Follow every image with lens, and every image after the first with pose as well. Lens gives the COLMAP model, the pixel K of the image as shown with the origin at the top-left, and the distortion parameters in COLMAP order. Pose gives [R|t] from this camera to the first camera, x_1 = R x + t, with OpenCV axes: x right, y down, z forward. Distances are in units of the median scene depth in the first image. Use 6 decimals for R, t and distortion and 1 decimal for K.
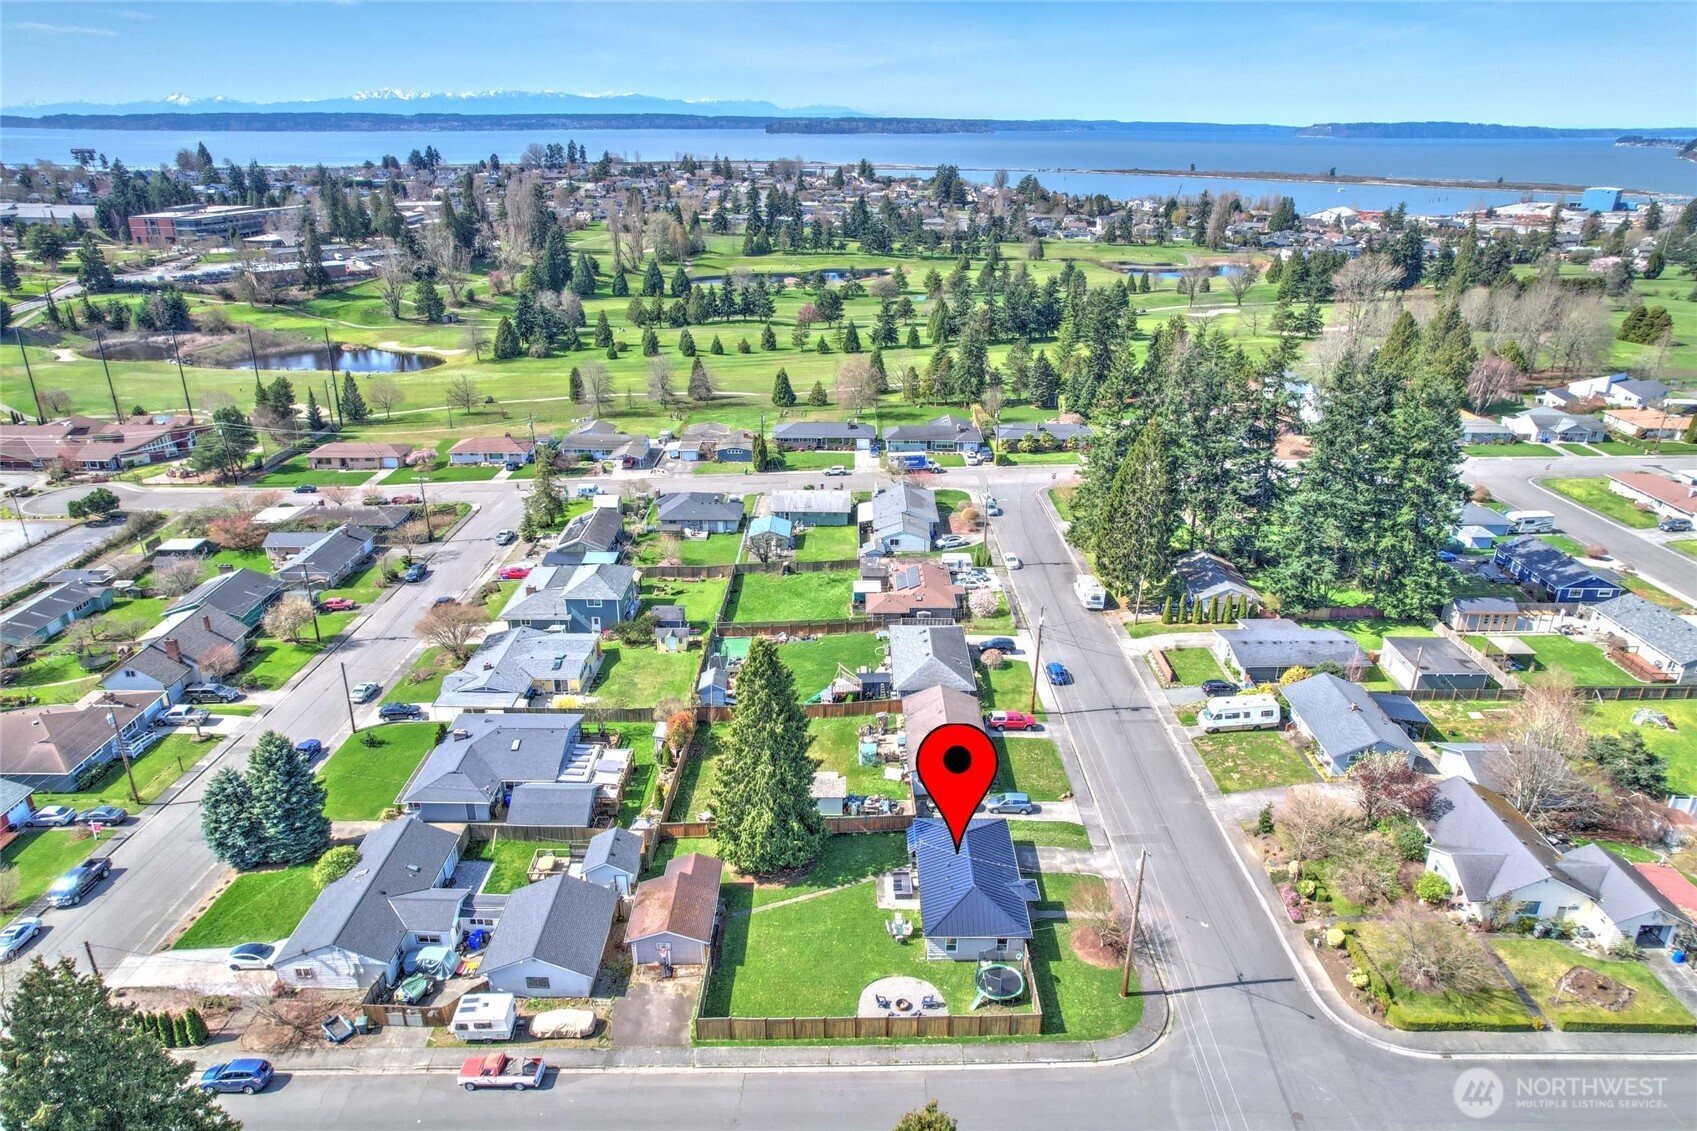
lens RADIAL K [[1081.4, 0, 848.5], [0, 1081.4, 565.5], [0, 0, 1]] dist [-0.085949, 0.081573]
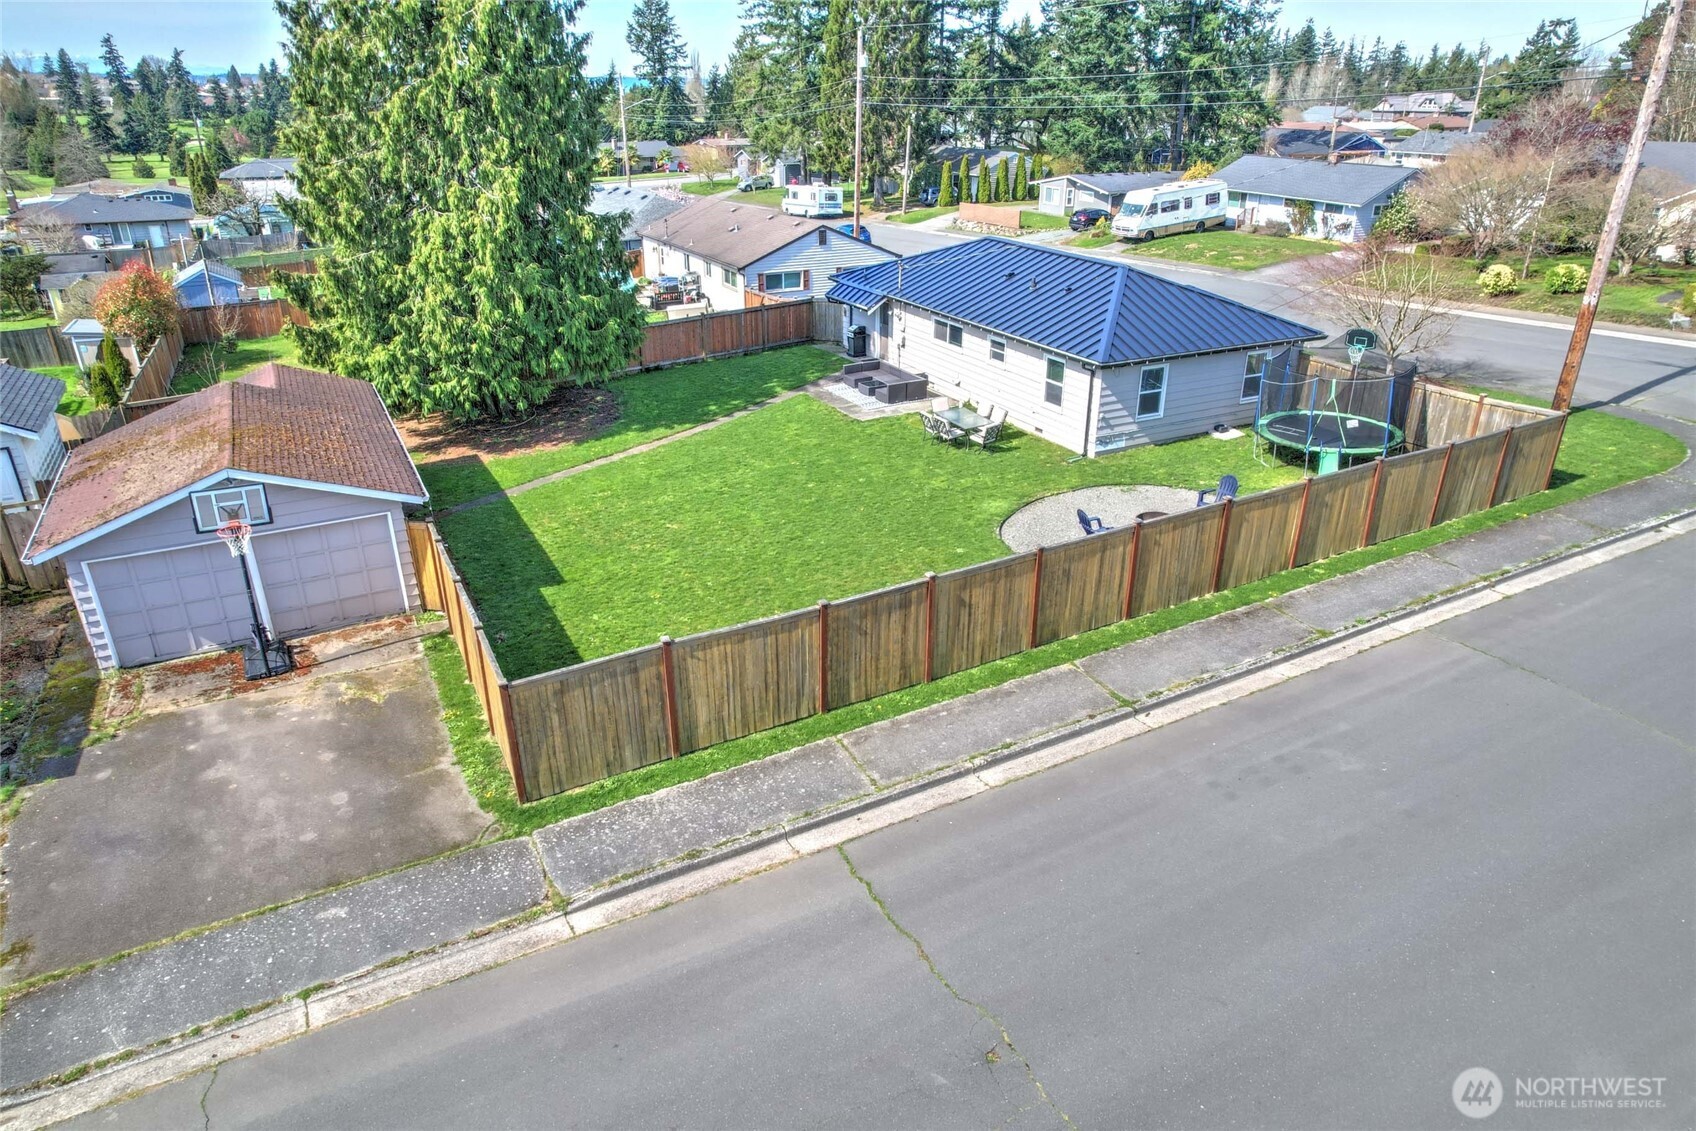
lens RADIAL K [[1076.3, 0, 848.0], [0, 1076.3, 565.5], [0, 0, 1]] dist [-0.069232, 0.051924]
pose [[0.884499, -0.196827, 0.422991, -0.150896], [0.181013, 0.980407, 0.077695, 0.365576], [-0.429996, 0.007846, 0.902797, 0.728713]]
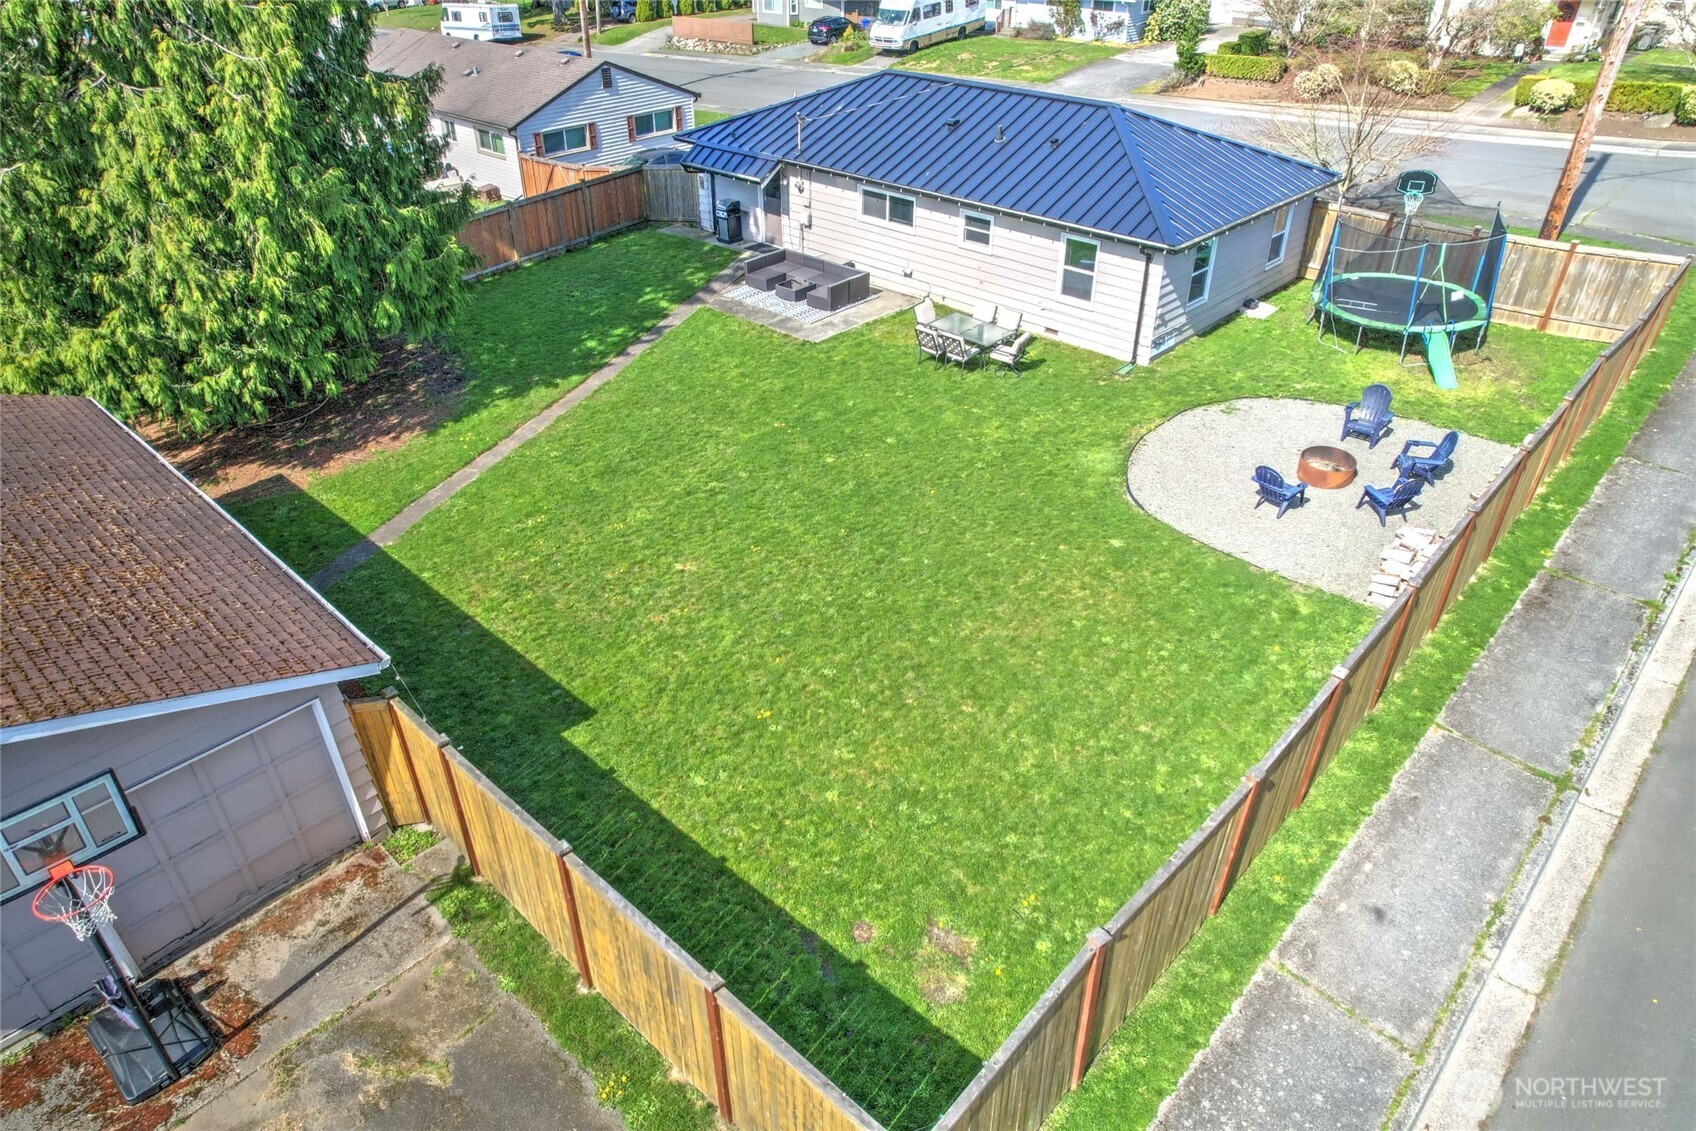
lens RADIAL K [[1080.7, 0, 848.0], [0, 1080.7, 565.5], [0, 0, 1]] dist [-0.085949, 0.081573]
pose [[0.684838, -0.406580, 0.604723, -0.166645], [0.282182, 0.913092, 0.294342, 0.316758], [-0.671841, -0.030935, 0.740049, 0.855329]]
